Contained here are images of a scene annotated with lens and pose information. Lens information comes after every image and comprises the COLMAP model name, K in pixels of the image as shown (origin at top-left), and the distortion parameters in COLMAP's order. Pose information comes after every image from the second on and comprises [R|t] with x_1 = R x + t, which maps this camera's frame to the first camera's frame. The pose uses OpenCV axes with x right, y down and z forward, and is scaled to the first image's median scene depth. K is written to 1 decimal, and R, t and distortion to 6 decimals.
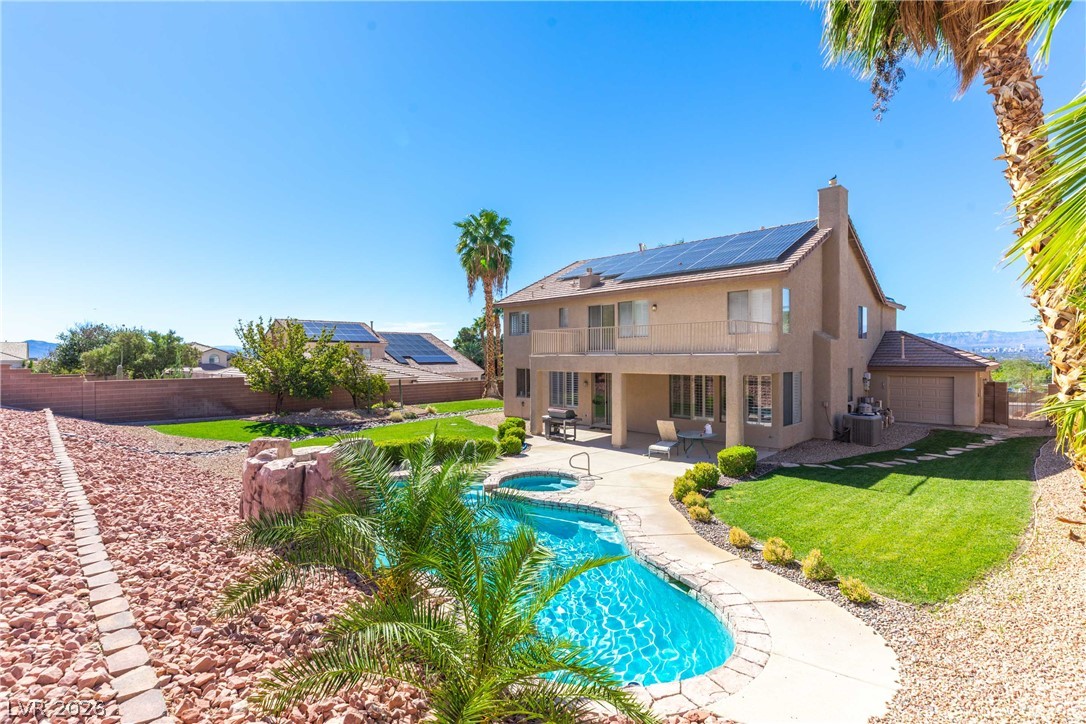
lens RADIAL K [[508.2, 0, 543.0], [0, 508.2, 362.0], [0, 0, 1]] dist [0.000249, 0.000055]
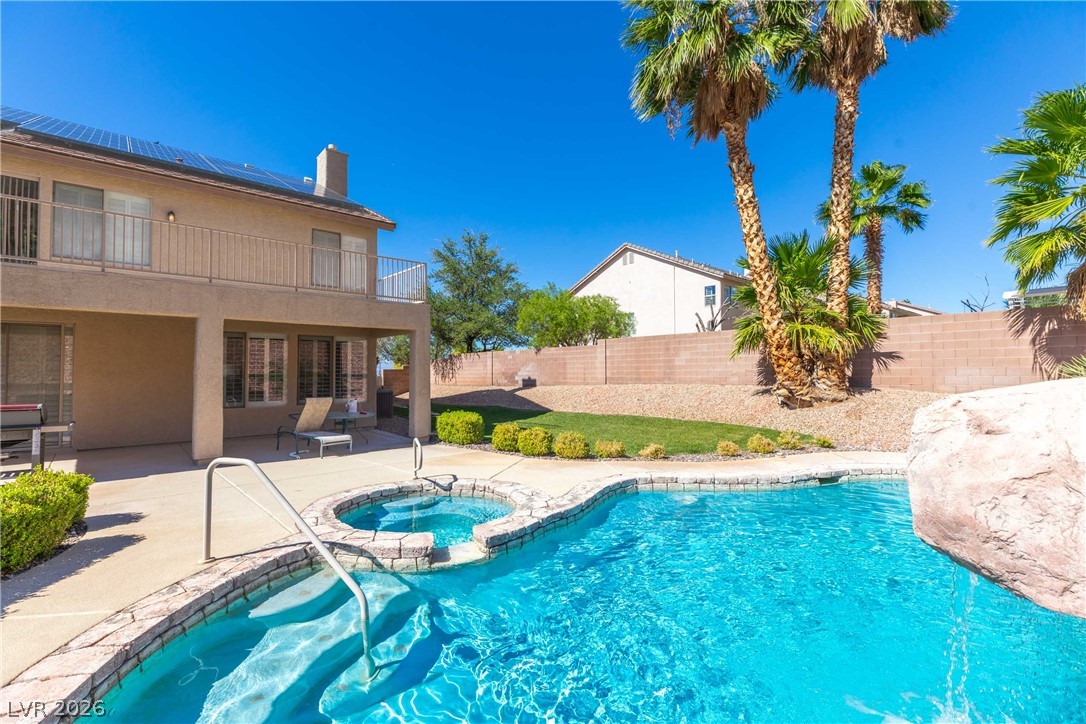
lens RADIAL K [[482.6, 0, 541.4], [0, 482.6, 357.7], [0, 0, 1]] dist [0.005435, -0.000246]
pose [[0.058678, 0.036062, 0.997625, -0.278237], [0.017286, 0.999161, -0.037134, 0.073770], [-0.998127, 0.019424, 0.058005, 0.544977]]
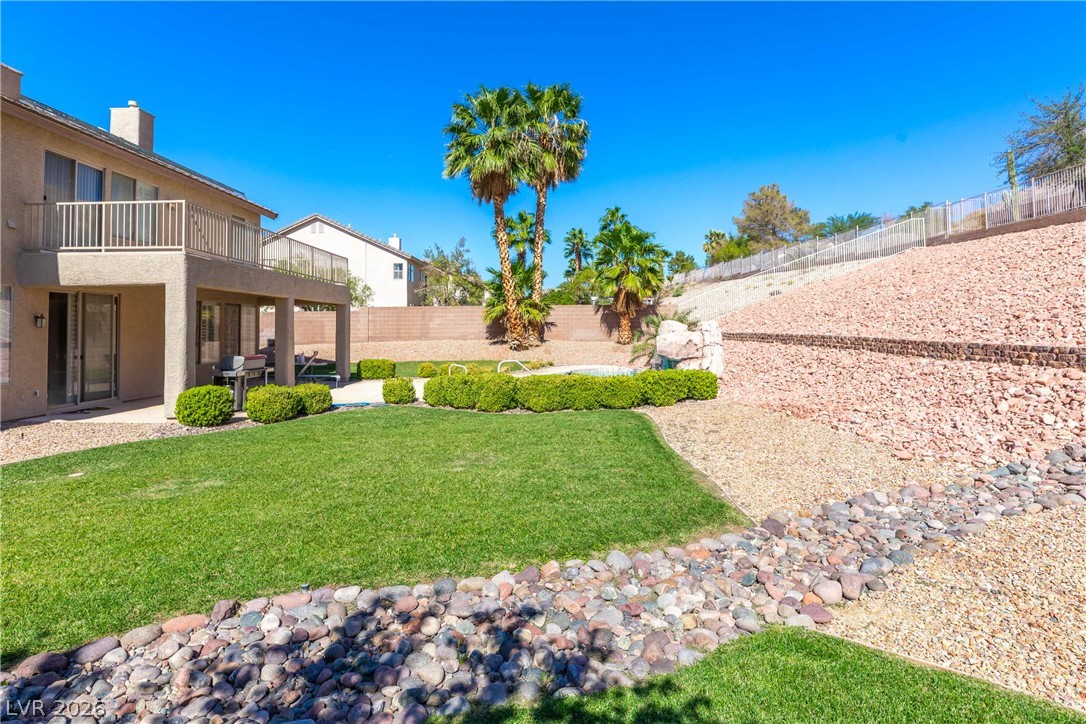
lens RADIAL K [[549.8, 0, 539.8], [0, 549.8, 308.3], [0, 0, 1]] dist [-0.000441, -0.000014]
pose [[-0.702066, 0.037374, 0.711130, -0.611574], [0.020671, 0.999271, -0.032110, 0.061854], [-0.711812, -0.007844, -0.702327, 1.128396]]
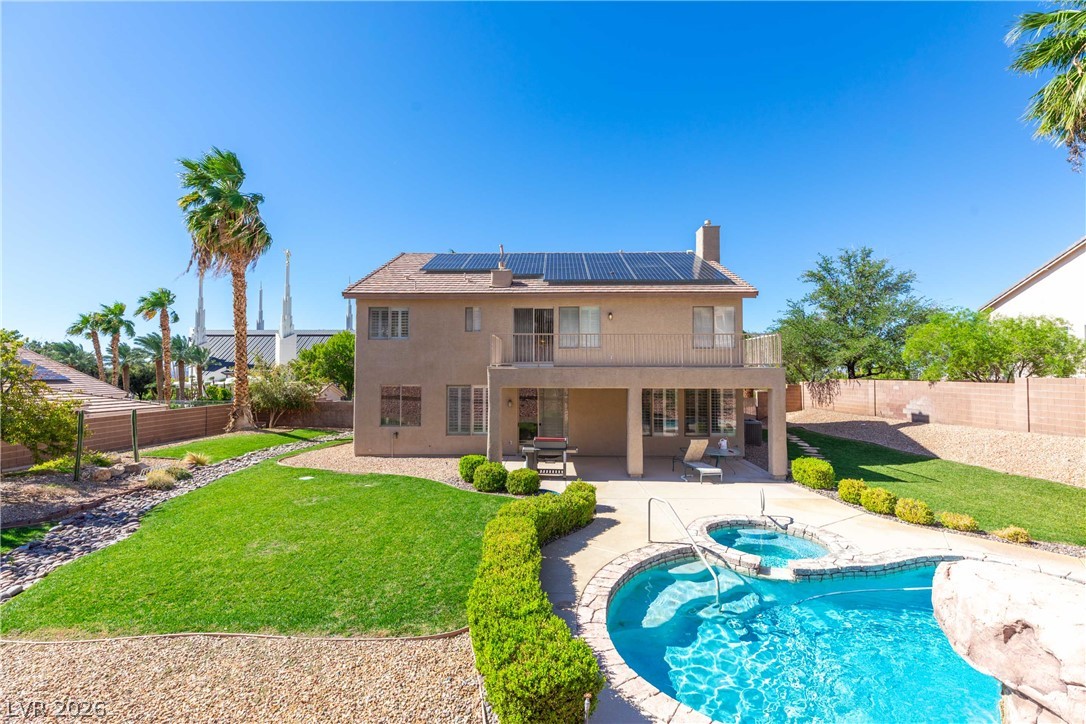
lens RADIAL K [[482.6, 0, 541.4], [0, 482.6, 357.7], [0, 0, 1]] dist [0.005435, -0.000246]
pose [[0.725749, 0.025825, 0.687475, -0.450050], [0.004201, 0.999110, -0.041967, 0.003003], [-0.687947, 0.033346, 0.724995, 0.445980]]
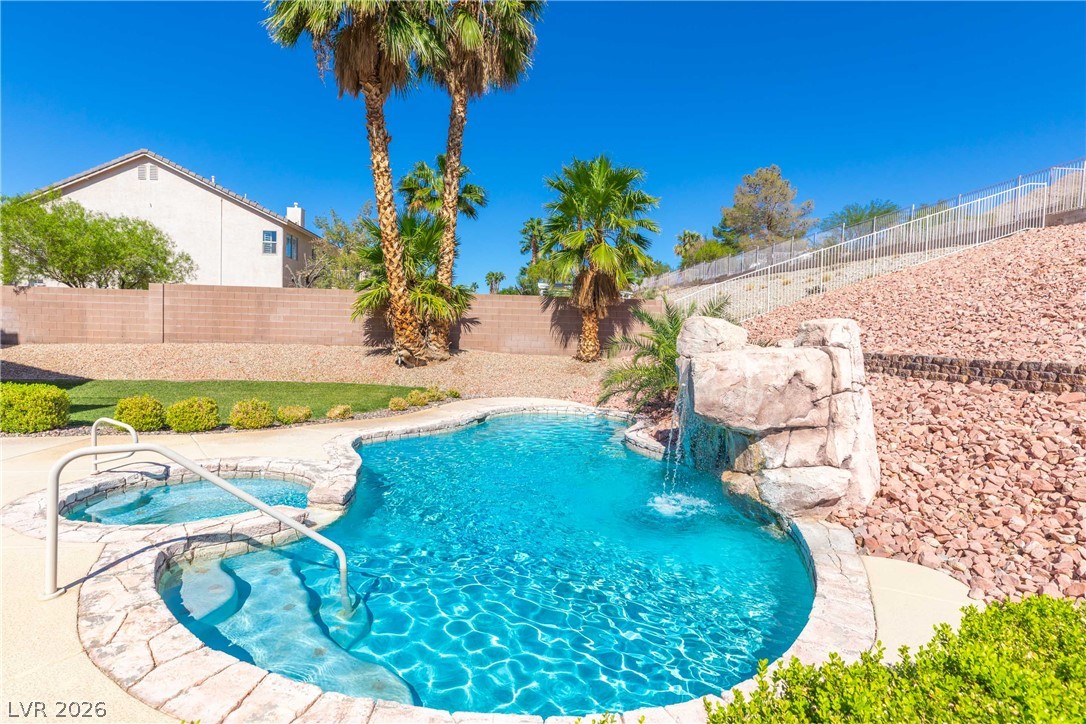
lens RADIAL K [[542.5, 0, 541.4], [0, 542.5, 357.4], [0, 0, 1]] dist [-0.002061, 0.000194]
pose [[-0.753180, -0.041898, 0.656479, -0.292899], [-0.015743, 0.998832, 0.045686, 0.068917], [-0.657626, 0.024075, -0.752960, 0.711900]]
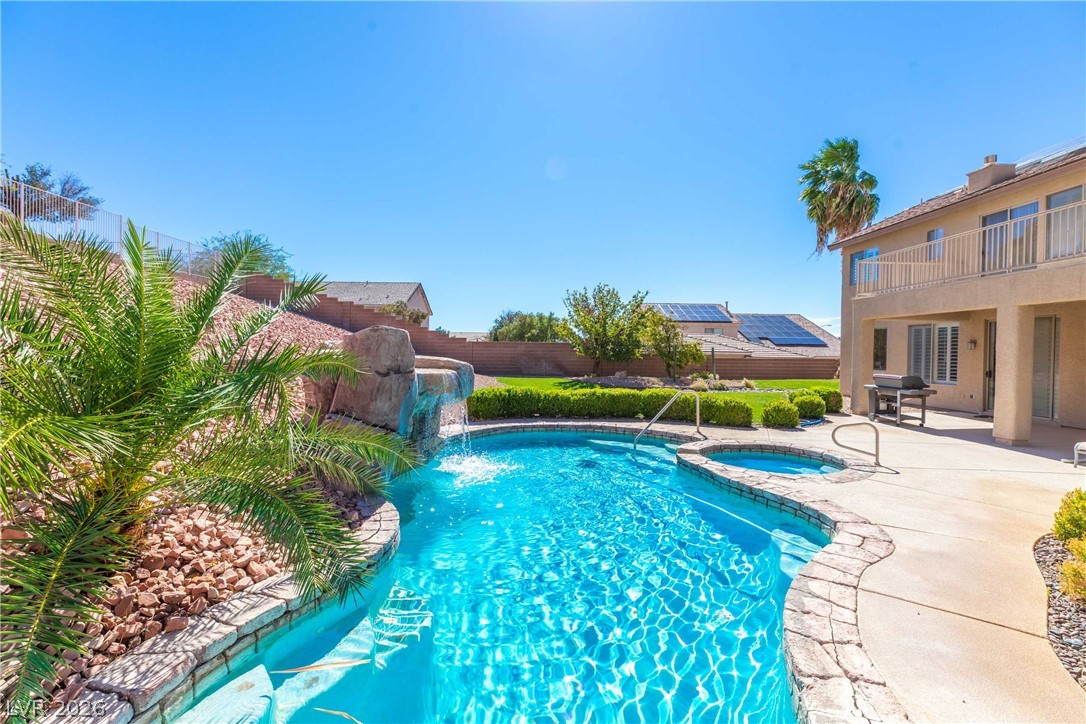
lens RADIAL K [[482.6, 0, 541.4], [0, 482.6, 357.7], [0, 0, 1]] dist [0.005435, -0.000246]
pose [[0.726734, 0.022392, -0.686554, 0.119759], [-0.020940, 0.999726, 0.010441, 0.070035], [0.686600, 0.006789, 0.727004, 0.237558]]
